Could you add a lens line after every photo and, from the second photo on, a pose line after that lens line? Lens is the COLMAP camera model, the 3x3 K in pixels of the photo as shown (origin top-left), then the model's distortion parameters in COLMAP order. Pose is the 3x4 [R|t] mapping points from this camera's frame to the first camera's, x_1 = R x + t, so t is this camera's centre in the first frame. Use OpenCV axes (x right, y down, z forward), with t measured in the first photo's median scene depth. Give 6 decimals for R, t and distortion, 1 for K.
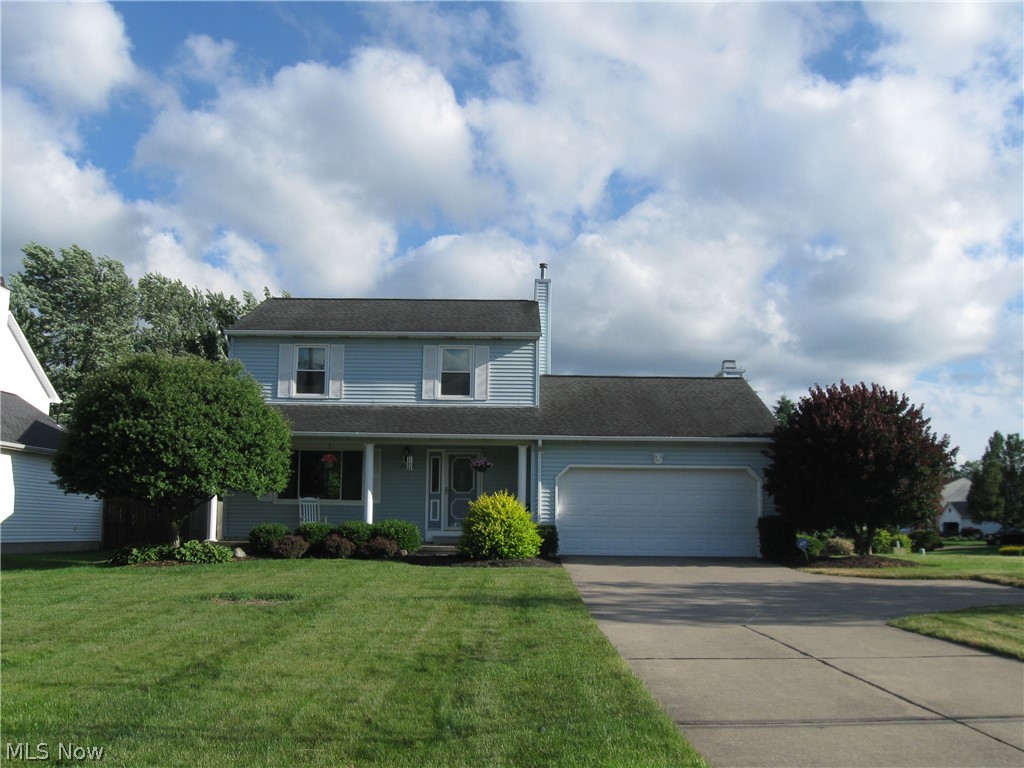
lens RADIAL K [[1070.5, 0, 513.0], [0, 1070.5, 377.4], [0, 0, 1]] dist [-0.115203, 0.000000]
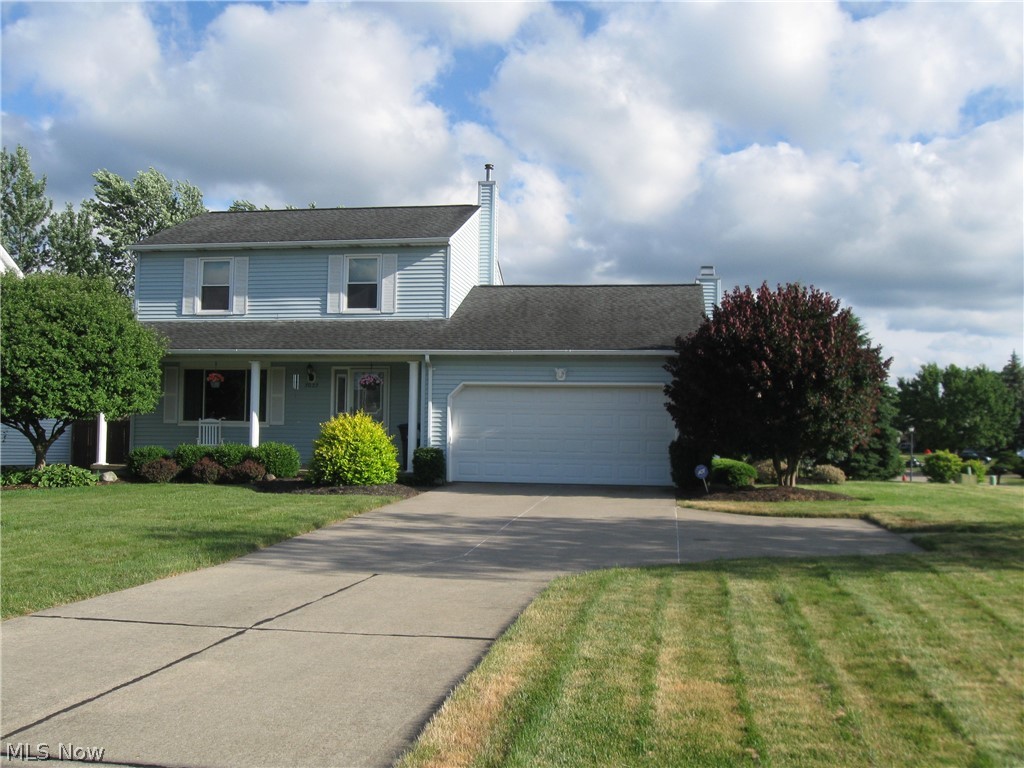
lens RADIAL K [[1070.5, 0, 515.7], [0, 1070.5, 391.1], [0, 0, 1]] dist [-0.115203, 0.000000]
pose [[0.989621, -0.005785, -0.143586, 0.227691], [0.017943, 0.996344, 0.083523, 0.014314], [0.142578, -0.085233, 0.986107, 0.112583]]
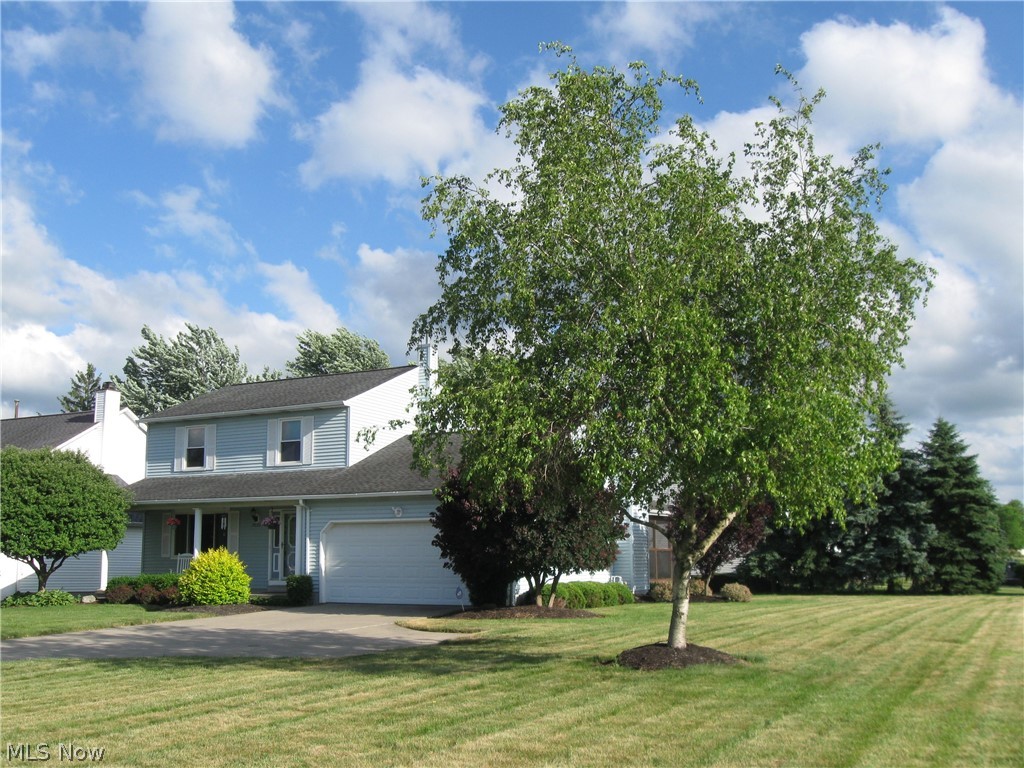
lens RADIAL K [[1070.5, 0, 512.1], [0, 1070.5, 384.5], [0, 0, 1]] dist [-0.115203, 0.000000]
pose [[0.896018, -0.093227, -0.434121, 0.715471], [0.079565, 0.995596, -0.049583, 0.010780], [0.436831, 0.009886, 0.899489, 0.087930]]
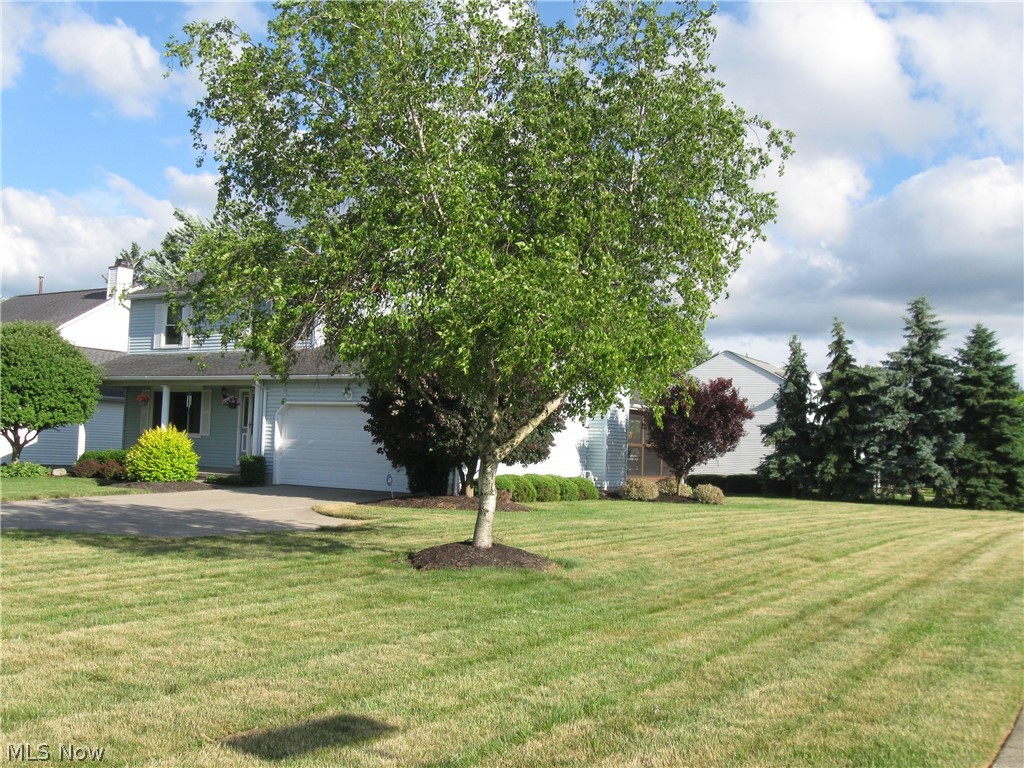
lens RADIAL K [[1070.5, 0, 515.4], [0, 1070.5, 385.1], [0, 0, 1]] dist [-0.115203, 0.000000]
pose [[0.861875, -0.015133, -0.506895, 0.807296], [0.044883, 0.997908, 0.046523, 0.024578], [0.505131, -0.062848, 0.860751, 0.184784]]
